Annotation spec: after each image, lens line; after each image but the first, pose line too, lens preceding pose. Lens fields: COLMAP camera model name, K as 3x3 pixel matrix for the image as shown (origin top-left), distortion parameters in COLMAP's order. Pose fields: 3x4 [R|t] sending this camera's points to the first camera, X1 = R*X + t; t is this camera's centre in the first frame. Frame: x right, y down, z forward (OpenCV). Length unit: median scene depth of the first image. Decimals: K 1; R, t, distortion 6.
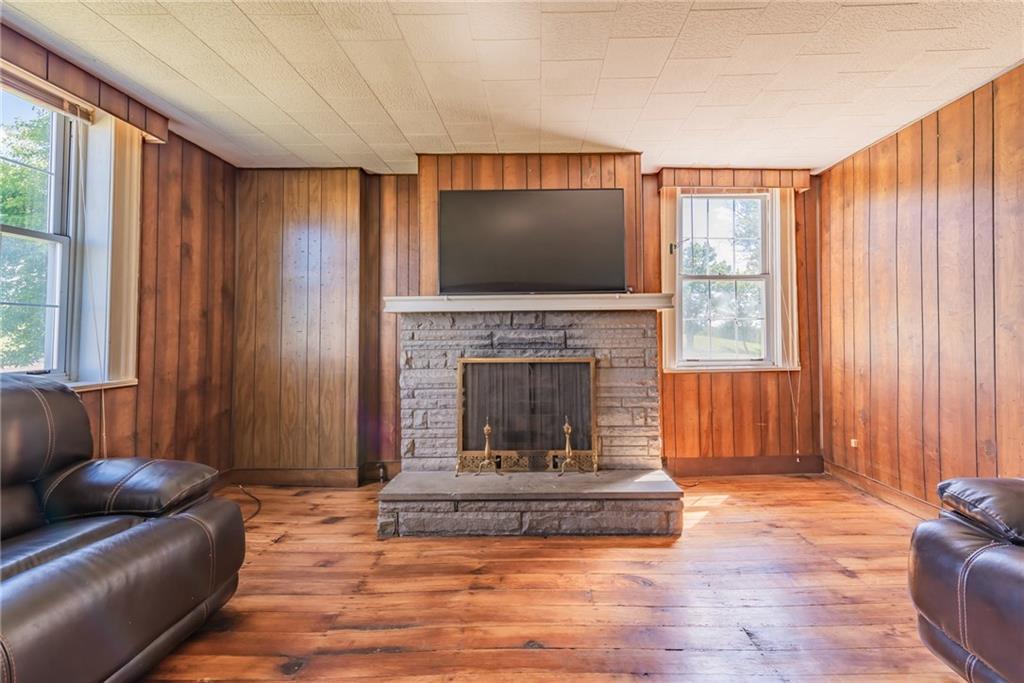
lens RADIAL K [[404.7, 0, 542.6], [0, 404.7, 323.0], [0, 0, 1]] dist [0.010107, -0.001226]
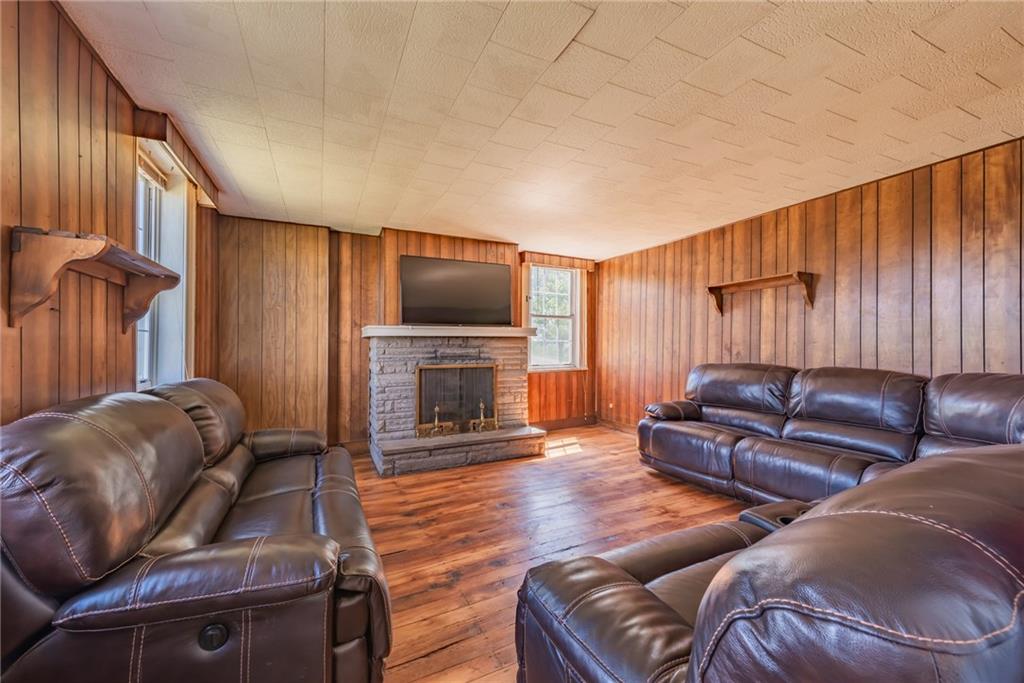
lens RADIAL K [[404.7, 0, 512.5], [0, 404.7, 345.5], [0, 0, 1]] dist [0.010107, -0.001226]
pose [[0.893348, 0.004647, 0.449341, -0.561036], [-0.017904, 0.999521, 0.025259, -0.036855], [-0.449008, -0.030610, 0.893003, -0.541750]]
